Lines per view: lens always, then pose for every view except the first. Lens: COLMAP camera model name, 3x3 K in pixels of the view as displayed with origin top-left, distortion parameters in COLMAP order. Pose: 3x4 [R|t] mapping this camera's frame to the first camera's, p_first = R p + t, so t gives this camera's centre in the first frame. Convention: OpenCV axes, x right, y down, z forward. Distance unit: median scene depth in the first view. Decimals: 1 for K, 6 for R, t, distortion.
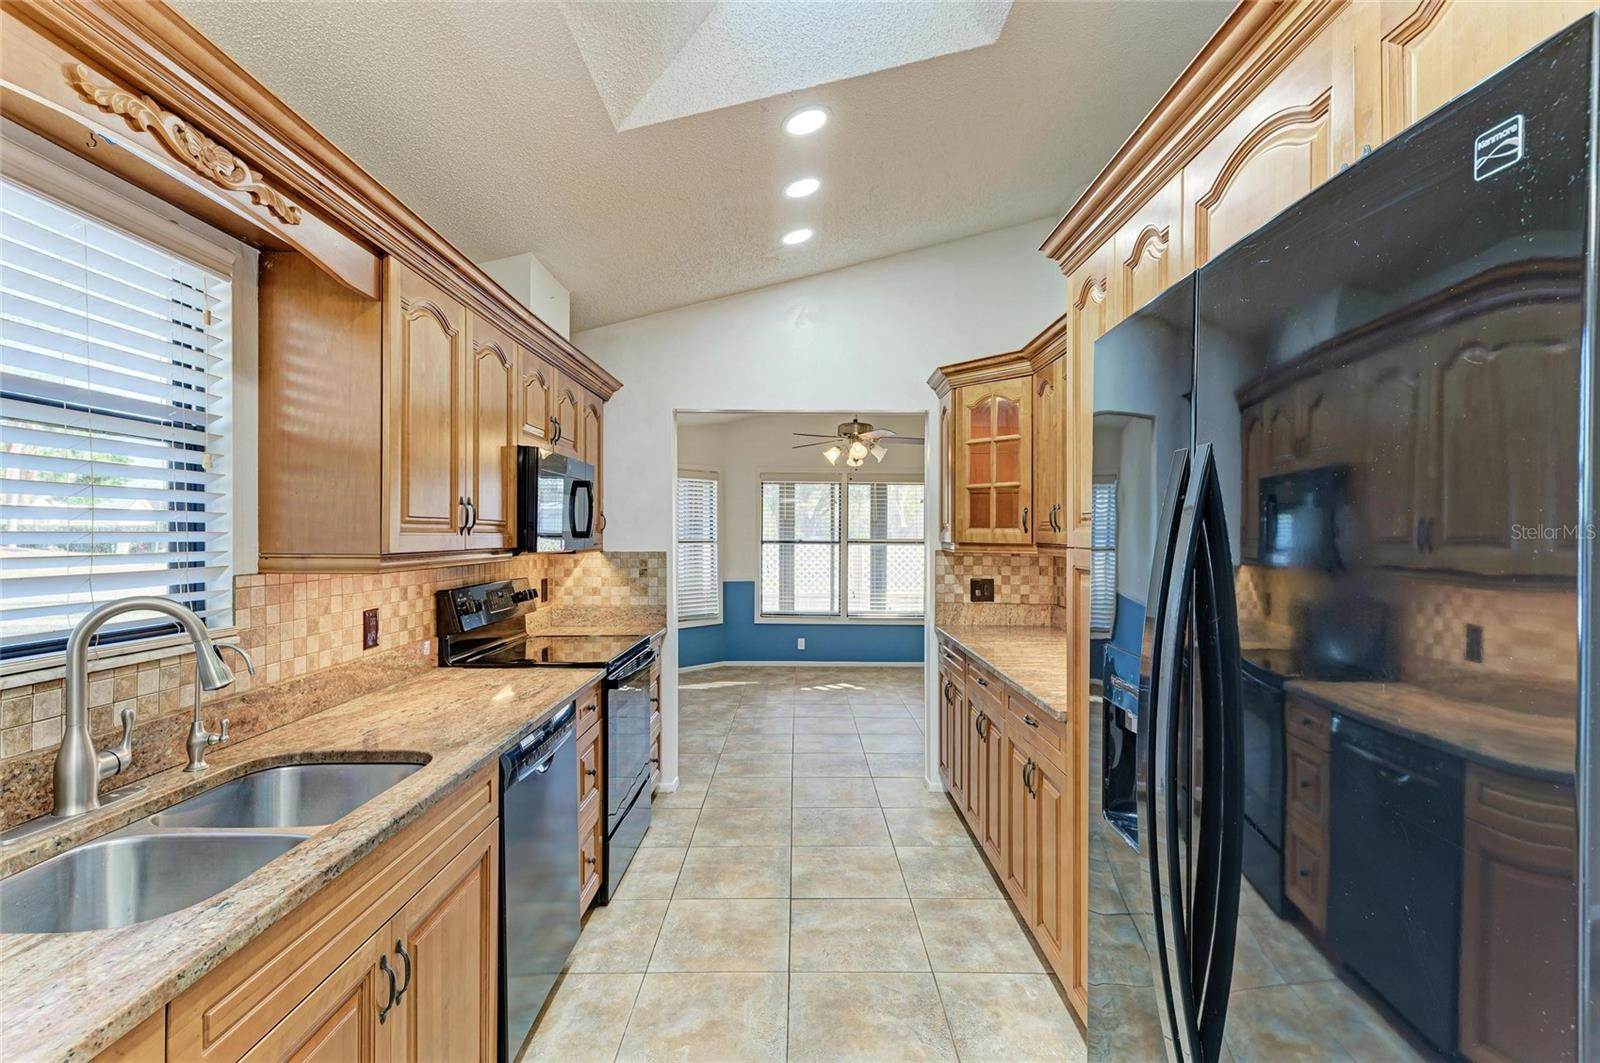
lens RADIAL K [[720.9, 0, 838.7], [0, 720.9, 537.1], [0, 0, 1]] dist [-0.001630, -0.001579]
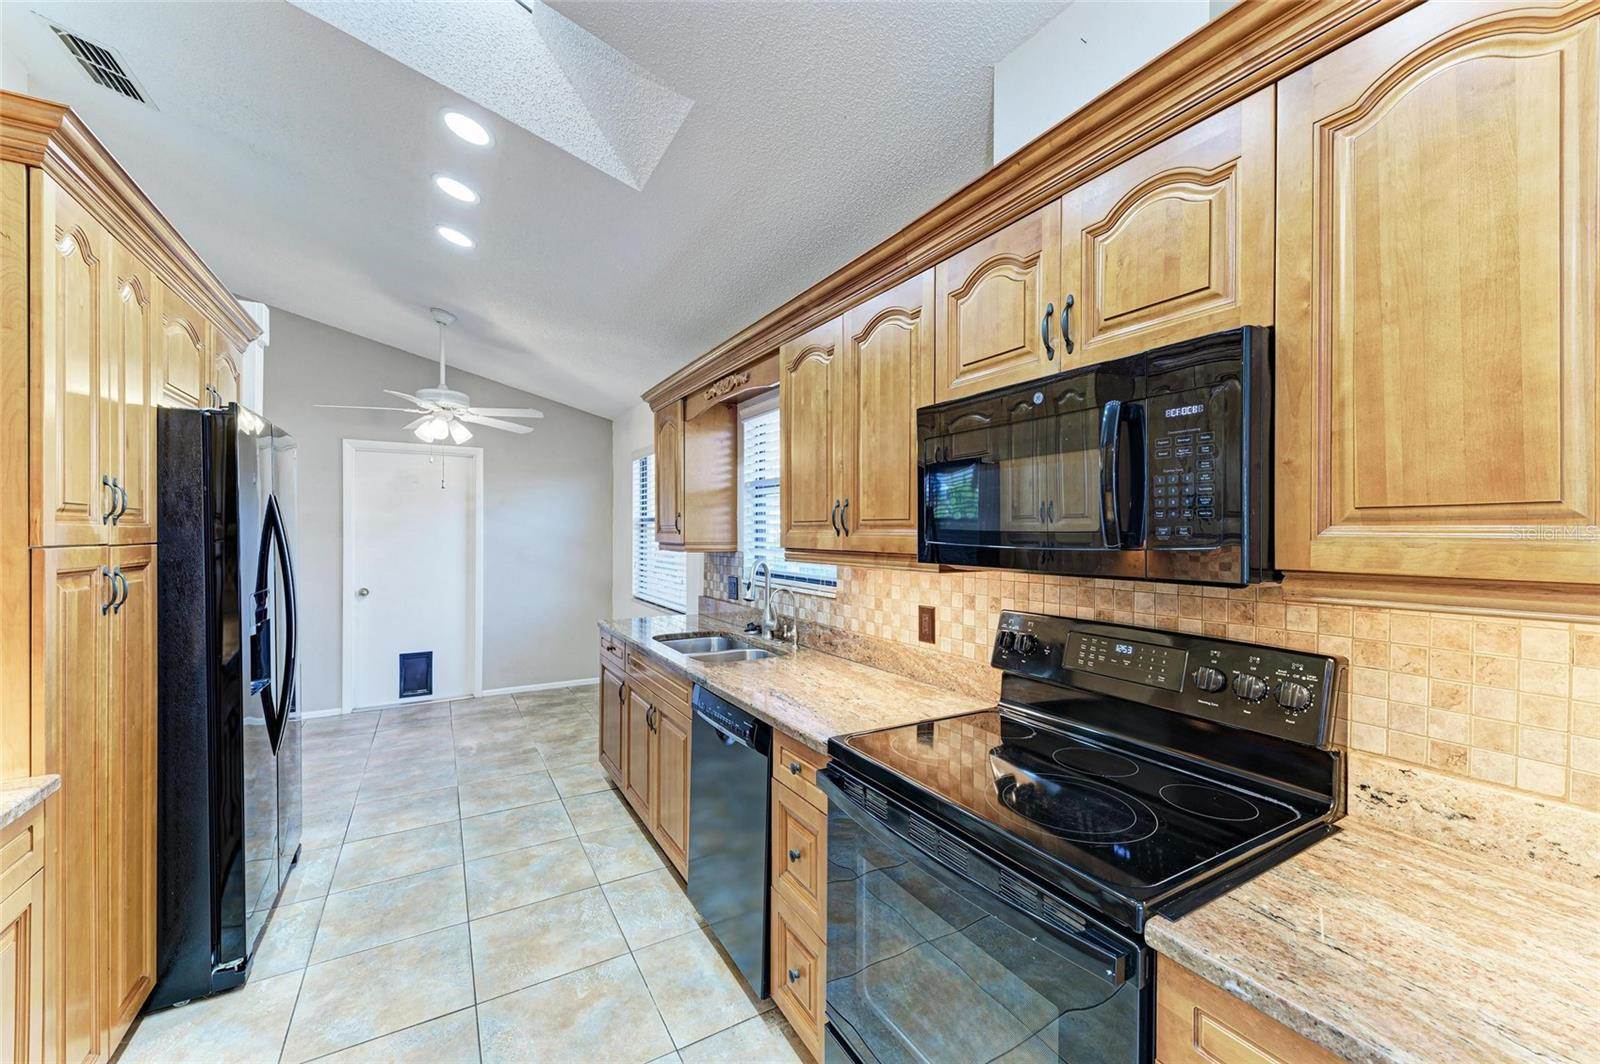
lens RADIAL K [[619.5, 0, 803.5], [0, 619.5, 541.1], [0, 0, 1]] dist [0.009009, -0.002878]
pose [[-0.883403, -0.003799, -0.468598, -0.030507], [-0.012387, 0.999807, 0.015246, -0.004767], [0.468450, 0.019273, -0.883280, 0.975886]]
